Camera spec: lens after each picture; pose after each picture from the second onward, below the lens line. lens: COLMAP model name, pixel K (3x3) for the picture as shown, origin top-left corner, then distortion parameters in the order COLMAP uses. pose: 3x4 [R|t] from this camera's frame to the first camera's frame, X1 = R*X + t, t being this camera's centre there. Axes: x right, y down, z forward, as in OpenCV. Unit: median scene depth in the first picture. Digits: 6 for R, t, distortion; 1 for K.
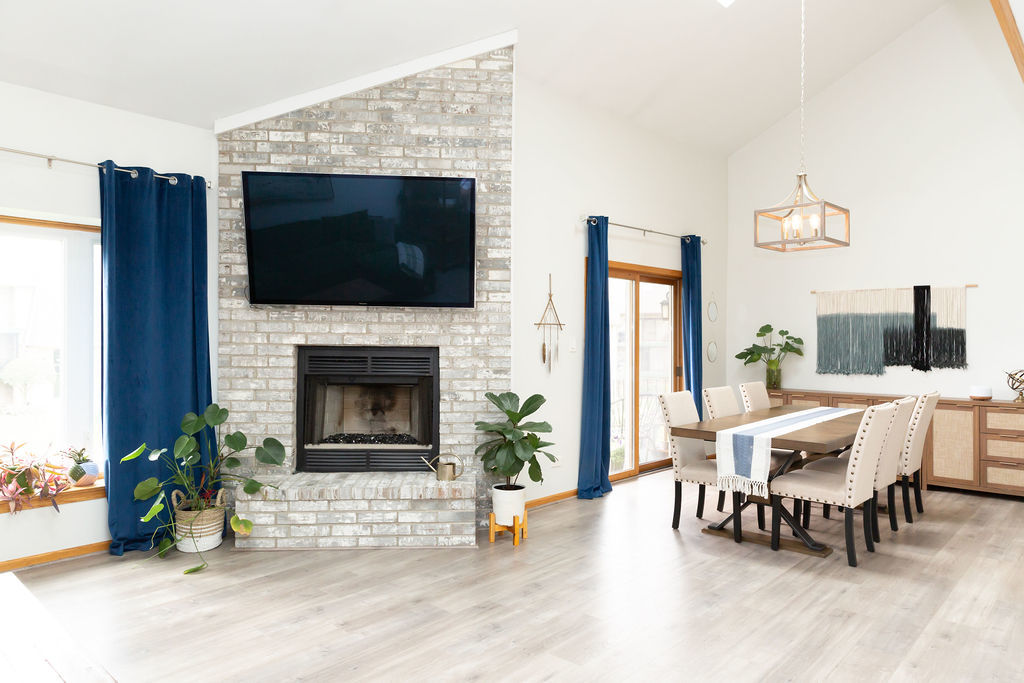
lens RADIAL K [[679.6, 0, 512.0], [0, 679.6, 341.5], [0, 0, 1]] dist [0.005750, 0.007192]
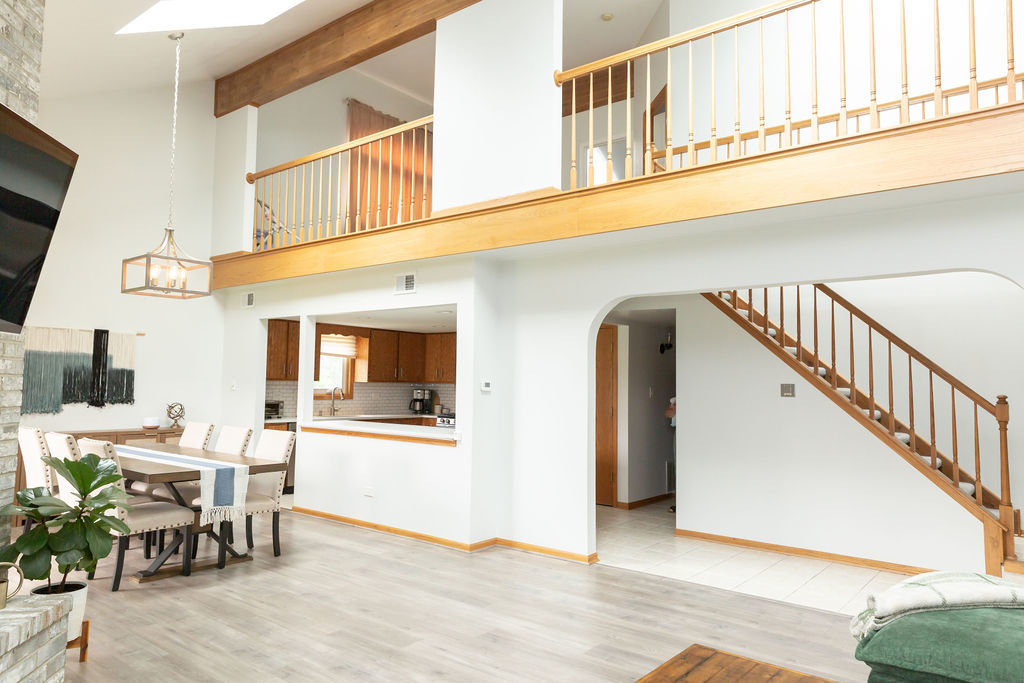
lens RADIAL K [[679.6, 0, 512.0], [0, 679.6, 341.5], [0, 0, 1]] dist [0.005750, 0.007192]
pose [[-0.058976, 0.056315, 0.996670, -0.544138], [-0.011784, 0.998299, -0.057105, -0.007518], [-0.998190, -0.015113, -0.058212, 0.404346]]
